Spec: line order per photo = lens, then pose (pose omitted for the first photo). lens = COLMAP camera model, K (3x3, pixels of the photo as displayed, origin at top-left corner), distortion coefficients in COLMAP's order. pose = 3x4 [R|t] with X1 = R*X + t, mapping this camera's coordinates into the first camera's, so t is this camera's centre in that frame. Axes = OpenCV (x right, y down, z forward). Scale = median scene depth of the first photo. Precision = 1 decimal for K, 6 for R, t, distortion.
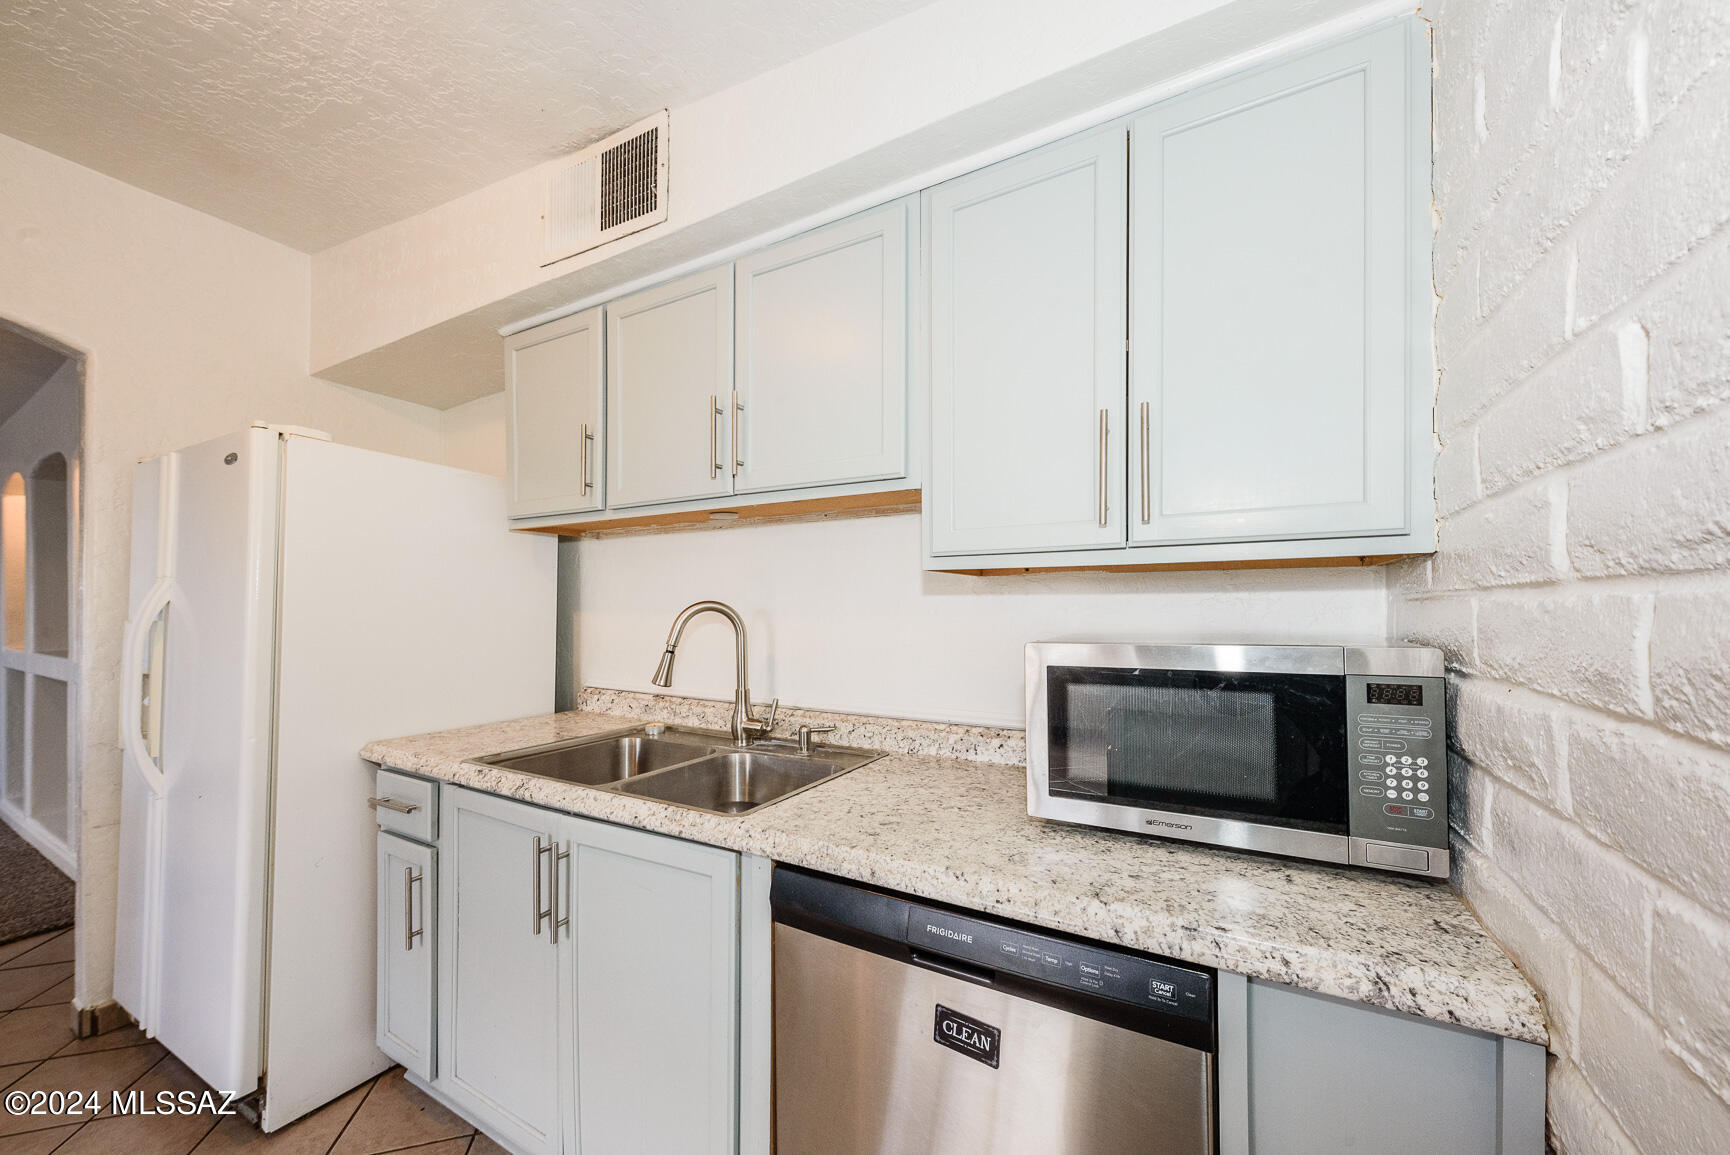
lens RADIAL K [[684.8, 0, 861.4], [0, 684.8, 592.0], [0, 0, 1]] dist [0.001663, 0.000118]
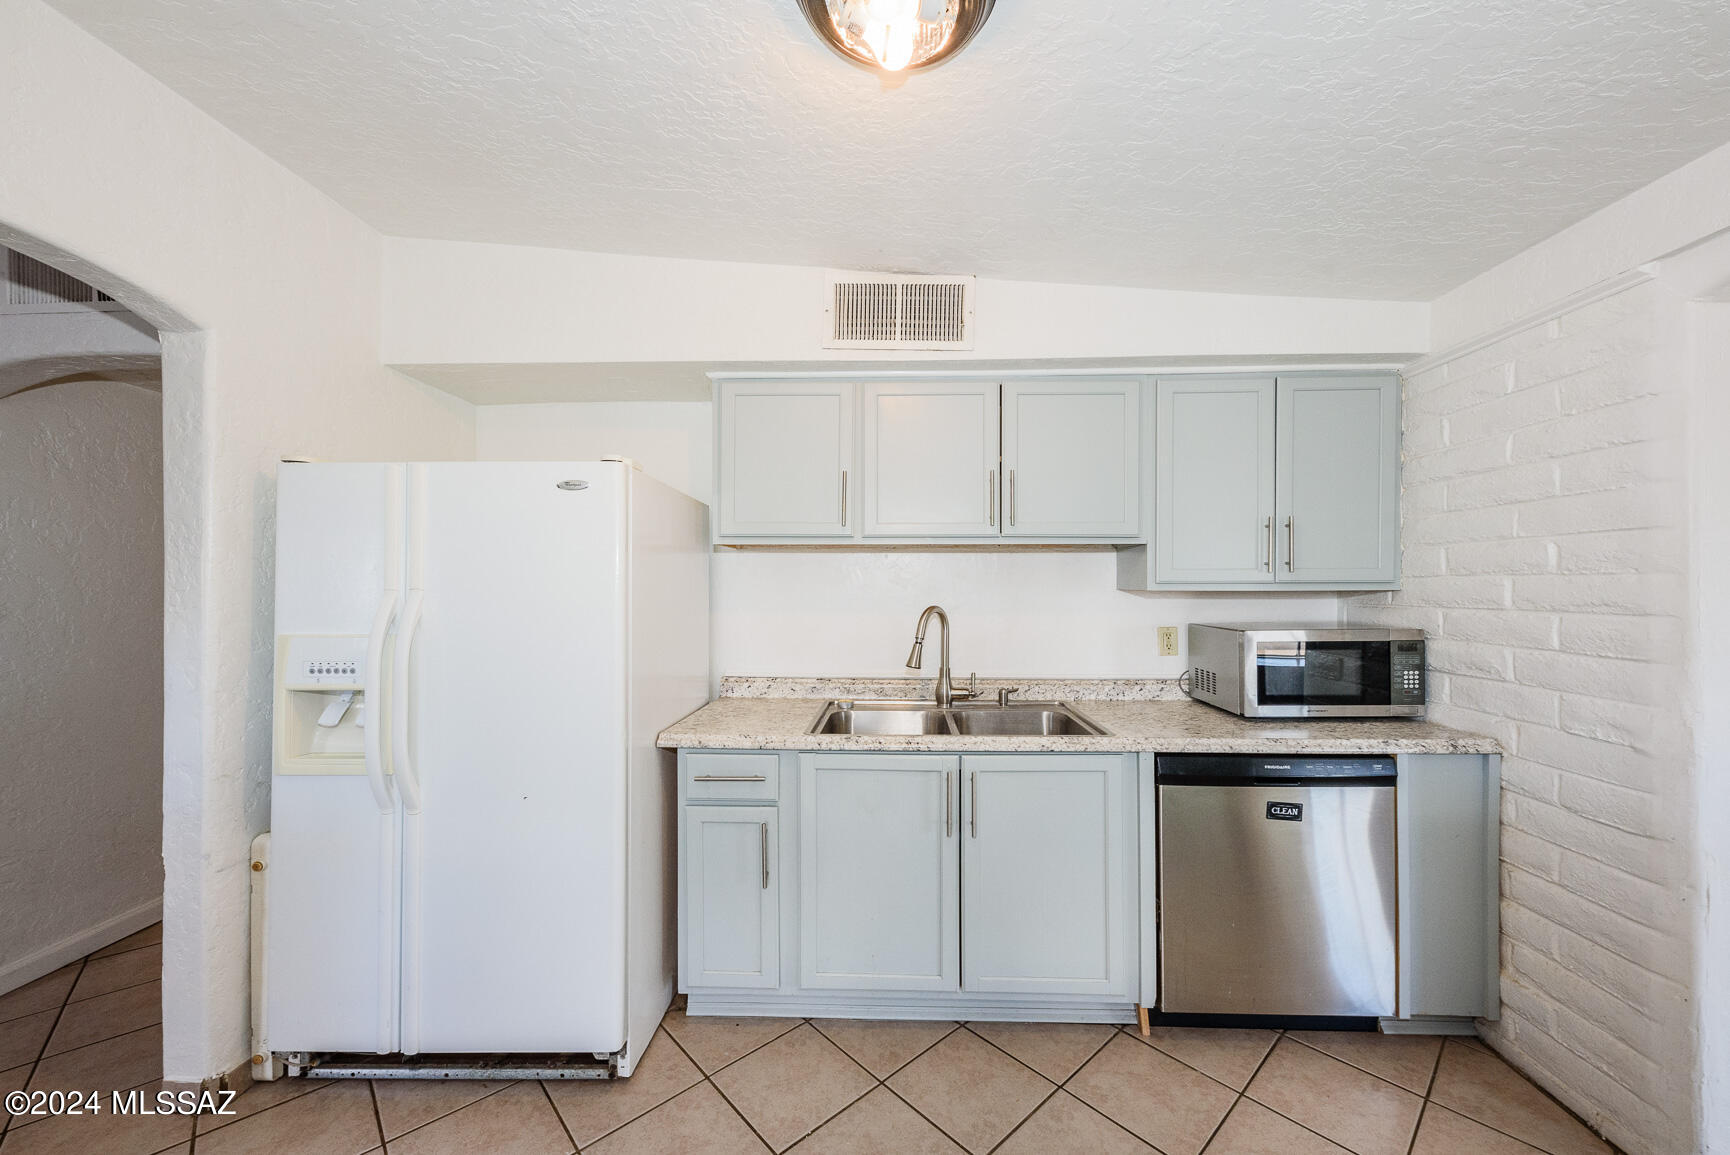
lens RADIAL K [[652.7, 0, 865.0], [0, 652.7, 577.5], [0, 0, 1]] dist [0.007206, -0.000001]
pose [[0.897221, 0.000665, 0.441582, -1.665082], [-0.004054, 0.999969, 0.006732, -0.095008], [-0.441564, -0.007830, 0.897196, -0.241255]]
